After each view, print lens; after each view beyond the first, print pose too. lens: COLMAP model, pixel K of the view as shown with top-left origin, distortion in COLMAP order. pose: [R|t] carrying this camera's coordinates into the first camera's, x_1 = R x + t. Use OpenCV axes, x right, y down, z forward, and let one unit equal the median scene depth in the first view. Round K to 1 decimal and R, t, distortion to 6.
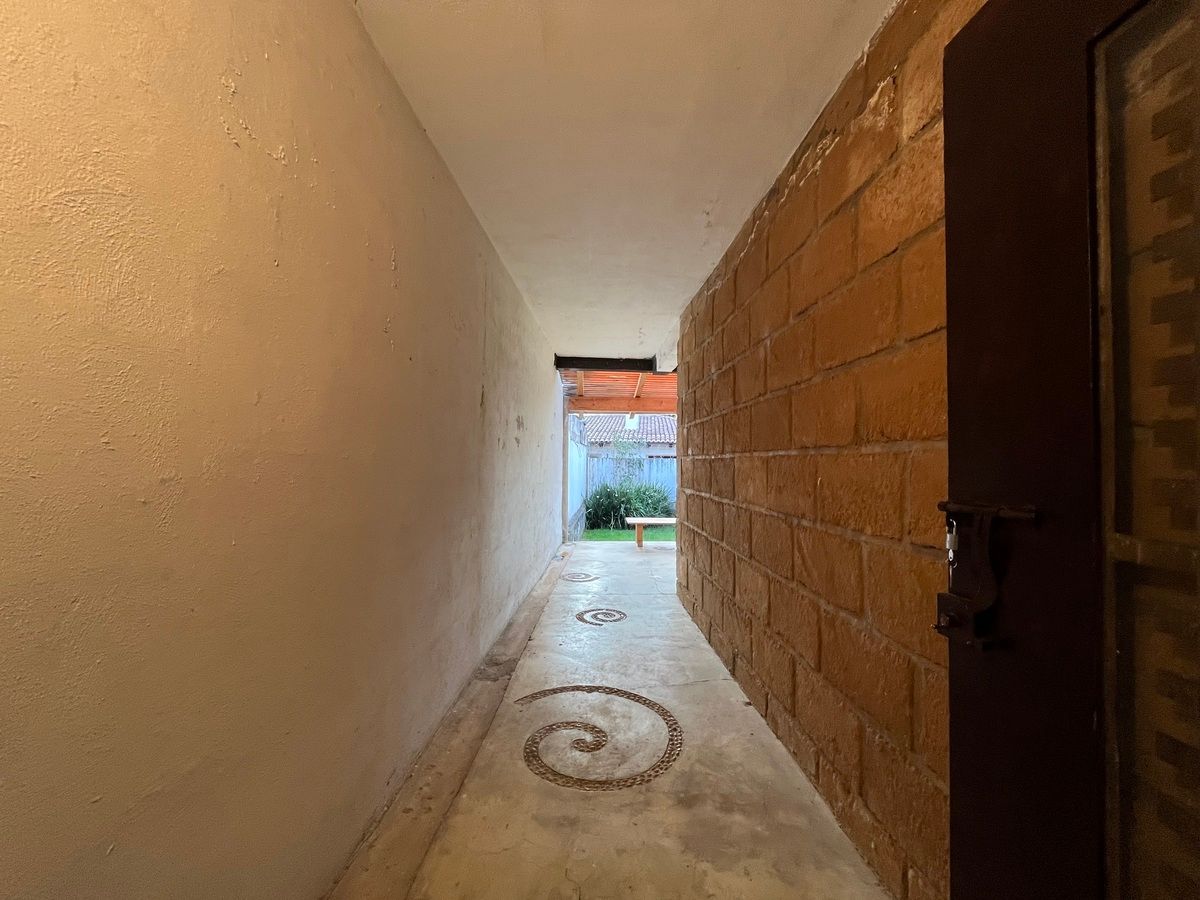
lens RADIAL K [[482.5, 0, 598.9], [0, 482.5, 448.7], [0, 0, 1]] dist [-0.004186, 0.000010]
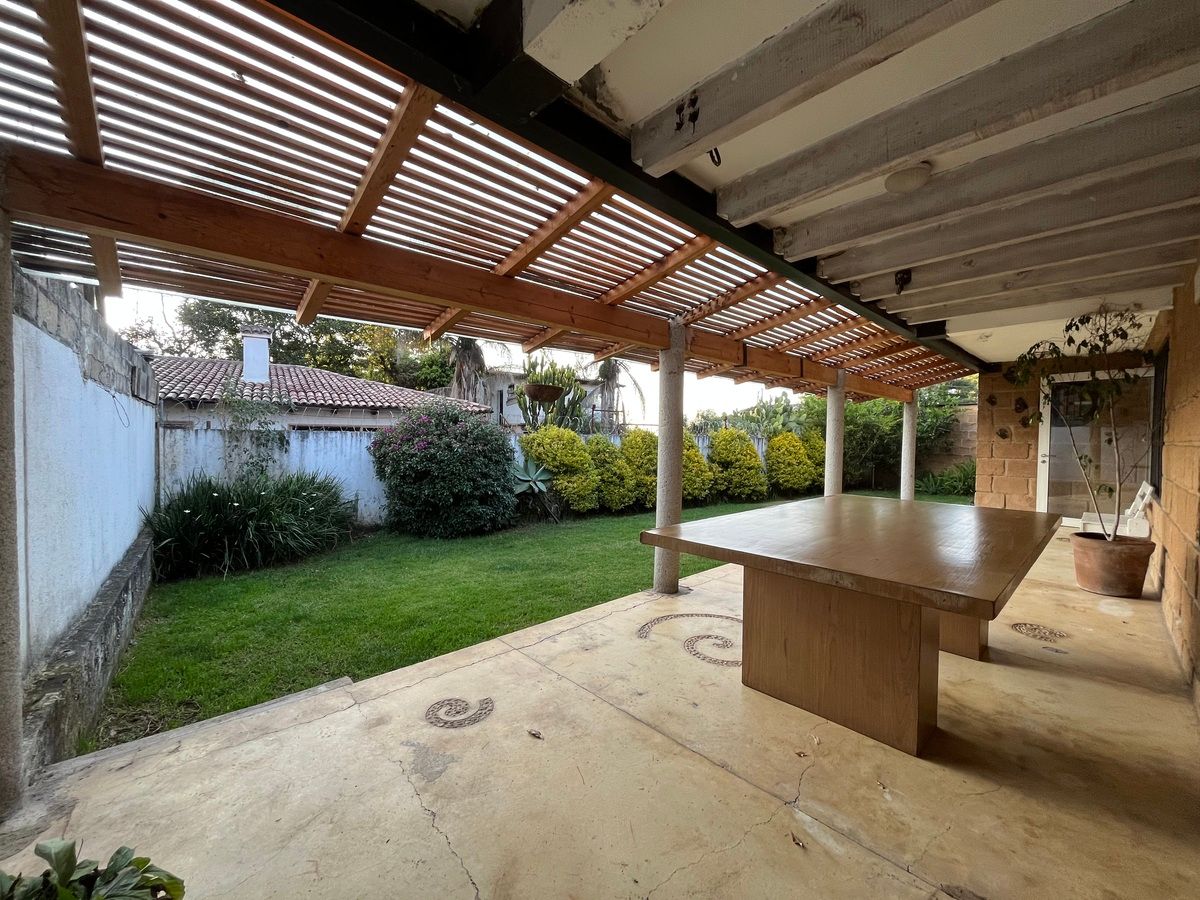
lens RADIAL K [[482.5, 0, 598.9], [0, 482.5, 448.7], [0, 0, 1]] dist [-0.004186, 0.000010]
pose [[0.758709, -0.018075, 0.651178, -0.001601], [-0.018145, 0.998641, 0.048861, 0.008019], [-0.651176, -0.048887, 0.757350, 0.379096]]
